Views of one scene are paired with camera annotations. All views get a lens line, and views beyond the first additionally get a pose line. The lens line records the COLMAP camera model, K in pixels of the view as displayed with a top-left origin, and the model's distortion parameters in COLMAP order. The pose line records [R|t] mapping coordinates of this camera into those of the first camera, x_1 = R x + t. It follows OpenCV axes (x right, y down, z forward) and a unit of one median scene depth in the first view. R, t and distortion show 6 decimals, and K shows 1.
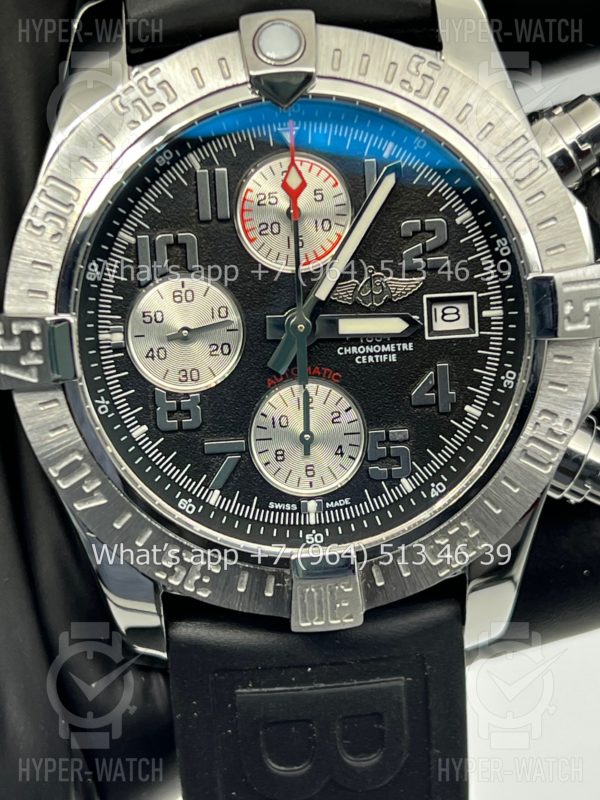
lens RADIAL K [[1856.9, 0, 298.5], [0, 1856.9, 401.1], [0, 0, 1]] dist [0.150077, 0.000000]
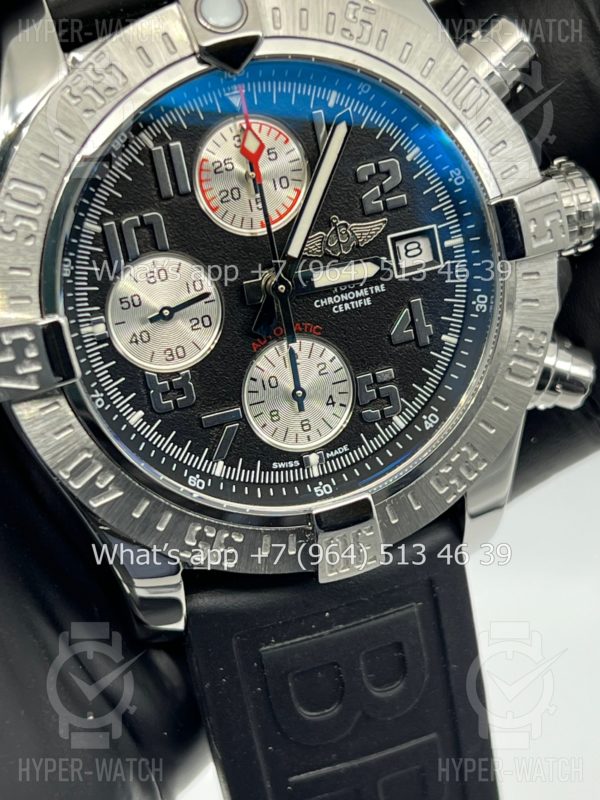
lens RADIAL K [[1856.9, 0, 304.5], [0, 1856.9, 402.5], [0, 0, 1]] dist [0.150077, 0.000000]
pose [[0.967514, -0.178534, 0.179004, -0.175491], [0.167076, 0.982910, 0.077285, -0.053722], [-0.189743, -0.044867, 0.980808, 0.006663]]
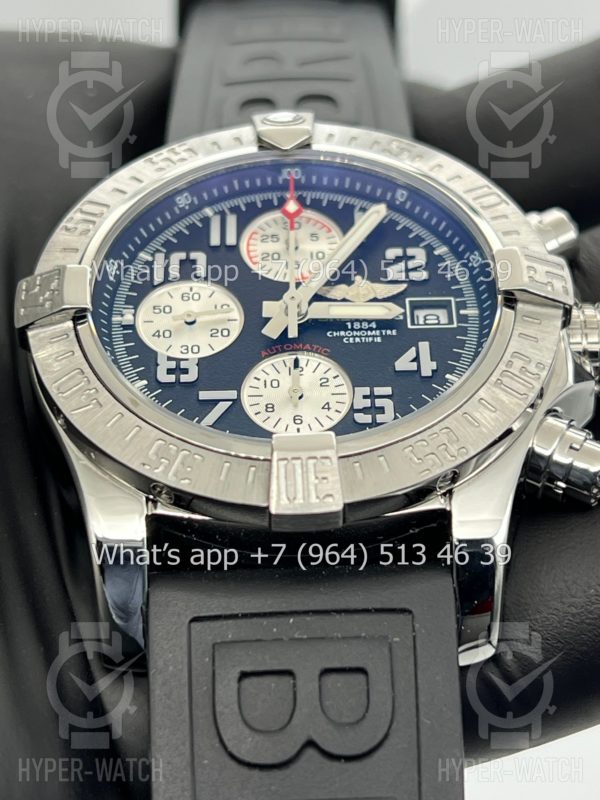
lens RADIAL K [[1856.9, 0, 286.1], [0, 1856.9, 383.6], [0, 0, 1]] dist [0.150077, 0.000000]
pose [[0.997195, -0.008996, -0.074309, 0.078159], [-0.047612, 0.689792, -0.722441, 0.785780], [0.057757, 0.723952, 0.687428, 0.270682]]
